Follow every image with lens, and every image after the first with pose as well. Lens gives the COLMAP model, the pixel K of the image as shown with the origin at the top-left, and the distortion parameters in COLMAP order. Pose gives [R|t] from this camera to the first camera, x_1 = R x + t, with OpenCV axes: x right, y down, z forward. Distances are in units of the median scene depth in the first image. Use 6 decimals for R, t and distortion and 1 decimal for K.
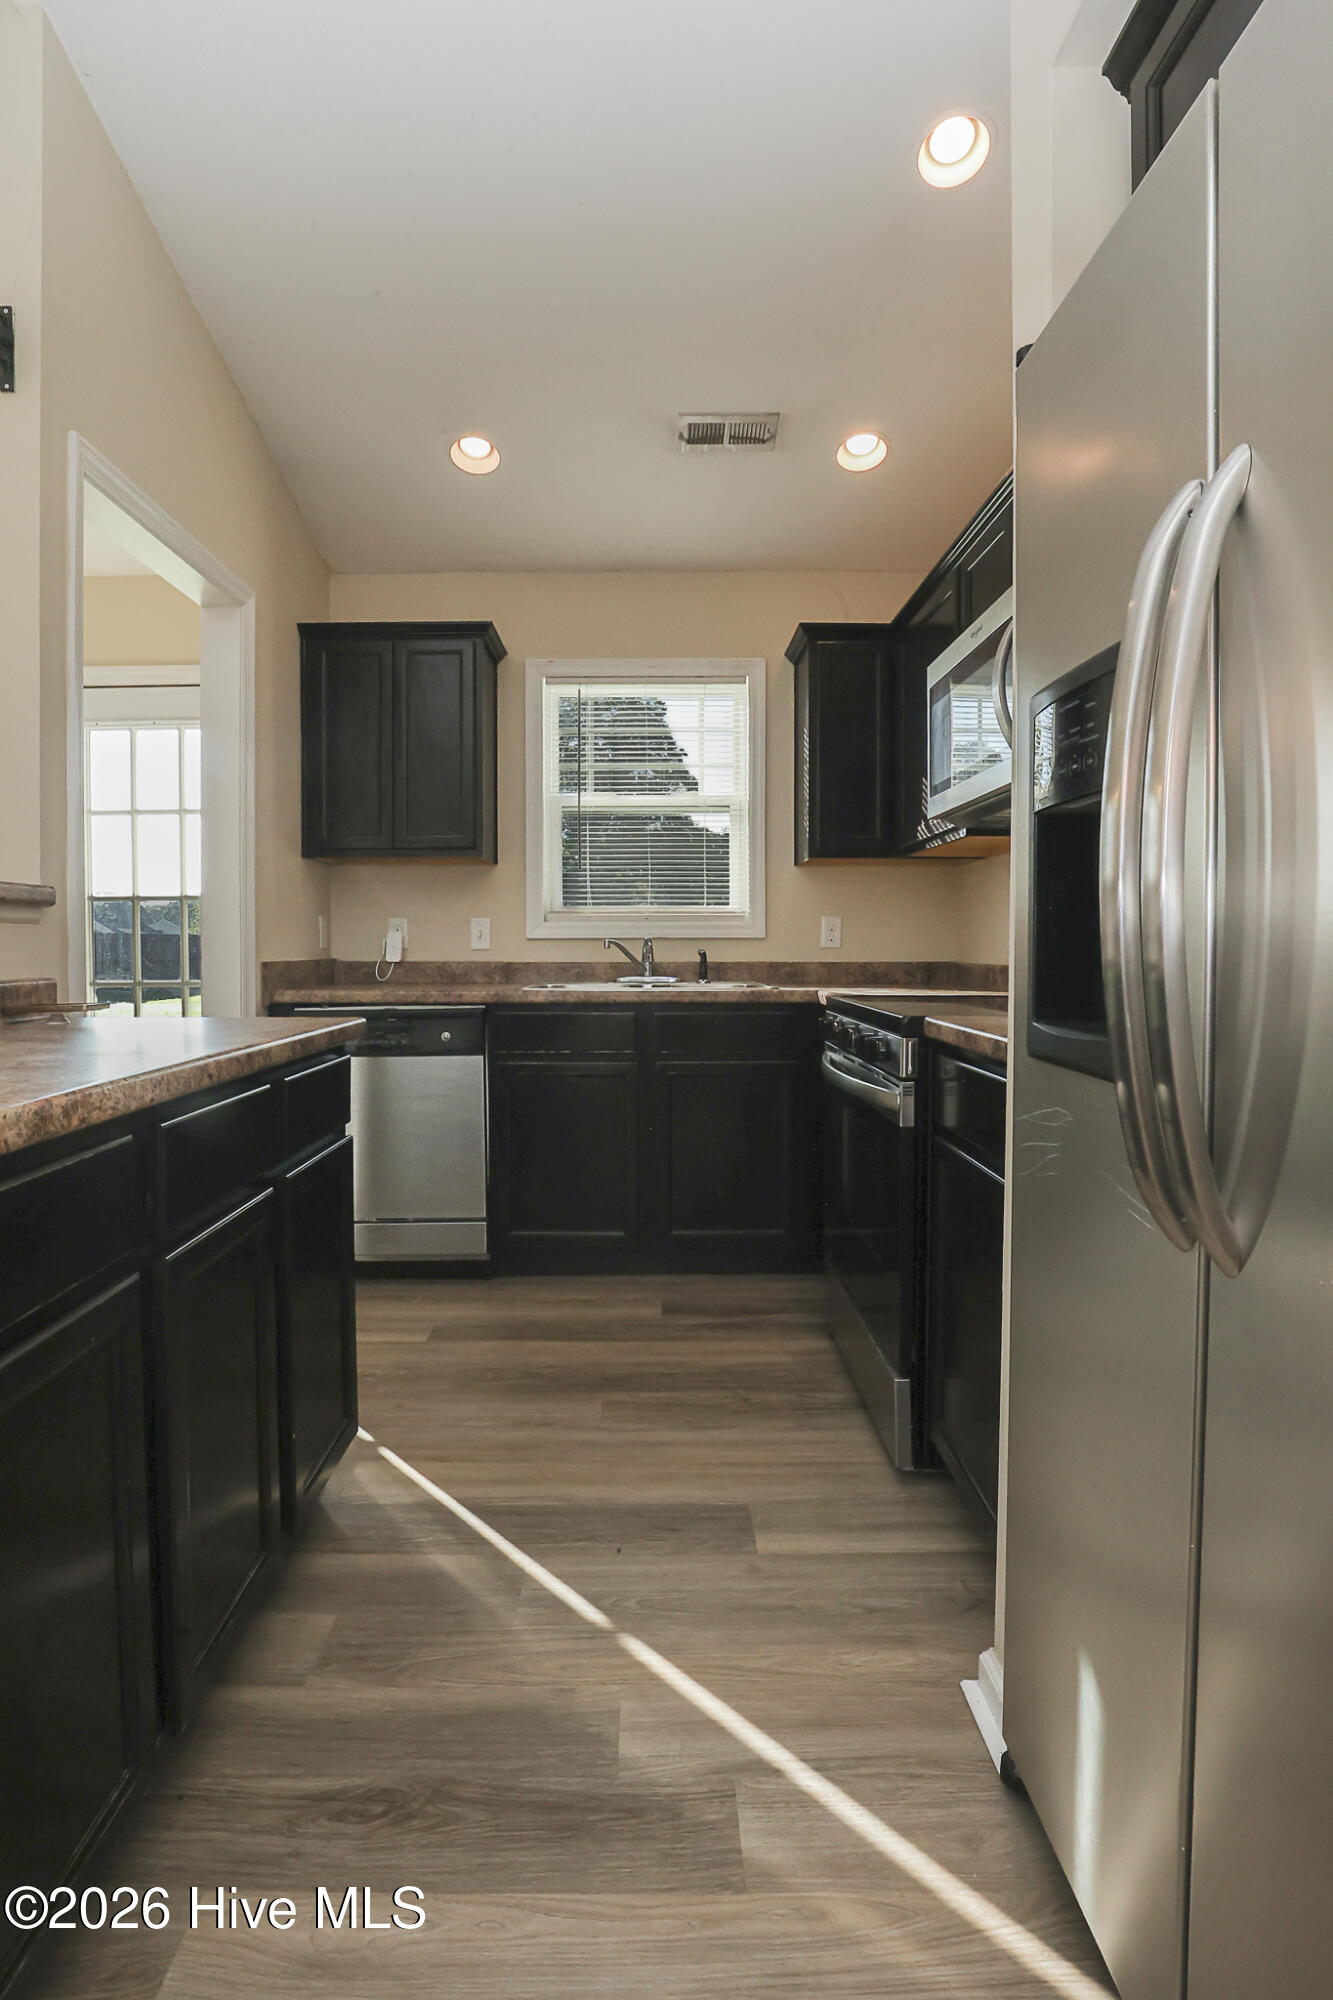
lens RADIAL K [[938.2, 0, 652.7], [0, 938.2, 1010.8], [0, 0, 1]] dist [-0.048904, 0.012718]
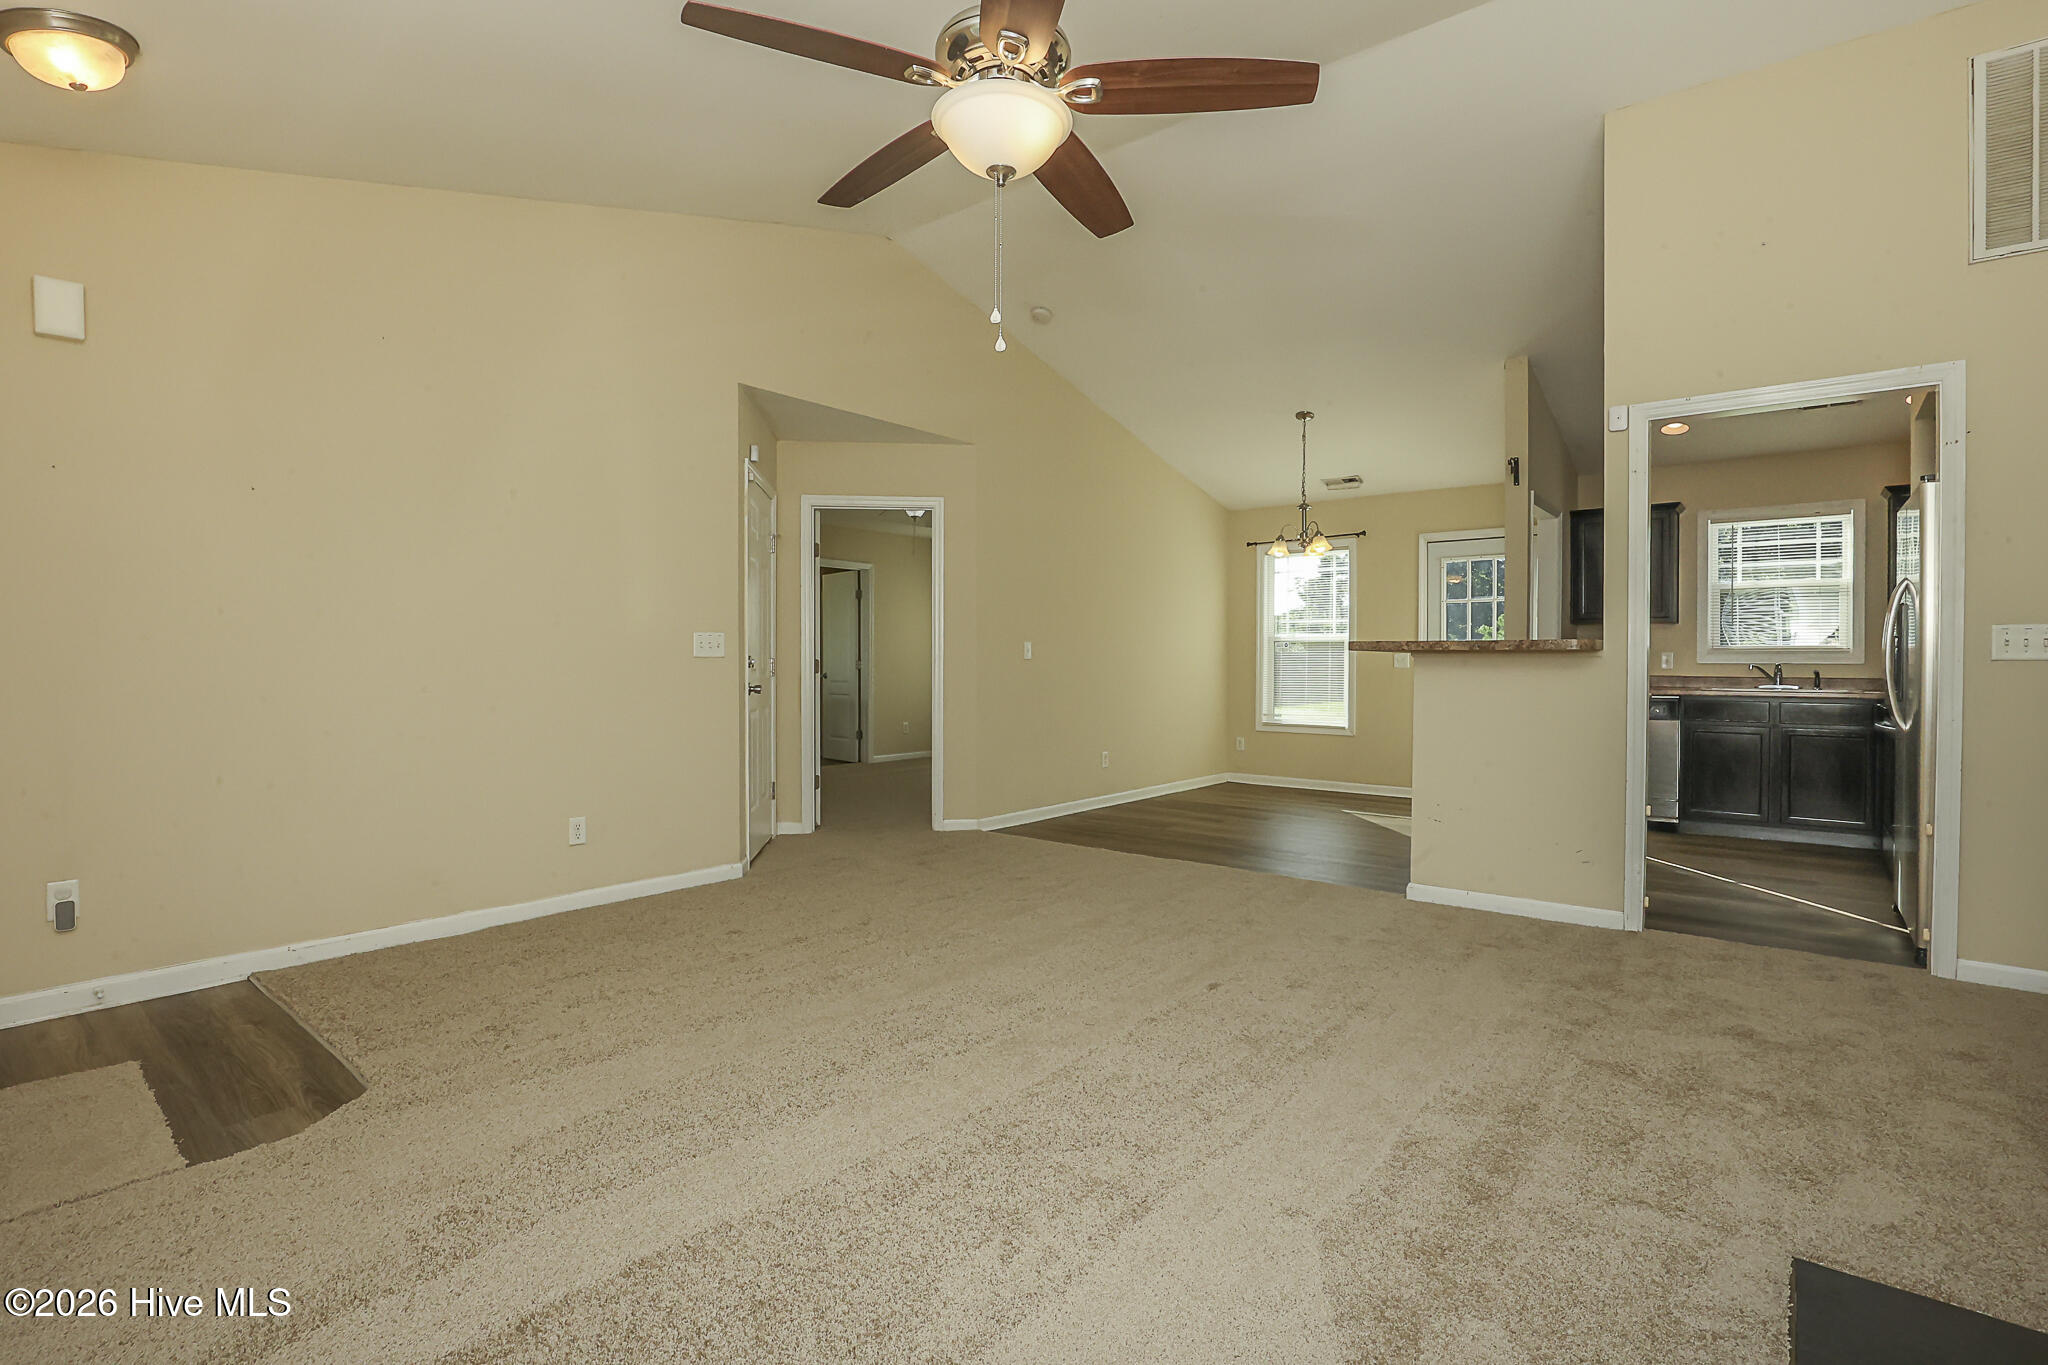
lens RADIAL K [[960.7, 0, 1022.6], [0, 960.7, 671.1], [0, 0, 1]] dist [-0.048904, 0.012718]
pose [[0.767657, 0.008595, -0.640803, 0.039477], [-0.046264, 0.998044, -0.042037, 0.099905], [0.639189, 0.061916, 0.766553, -1.632183]]
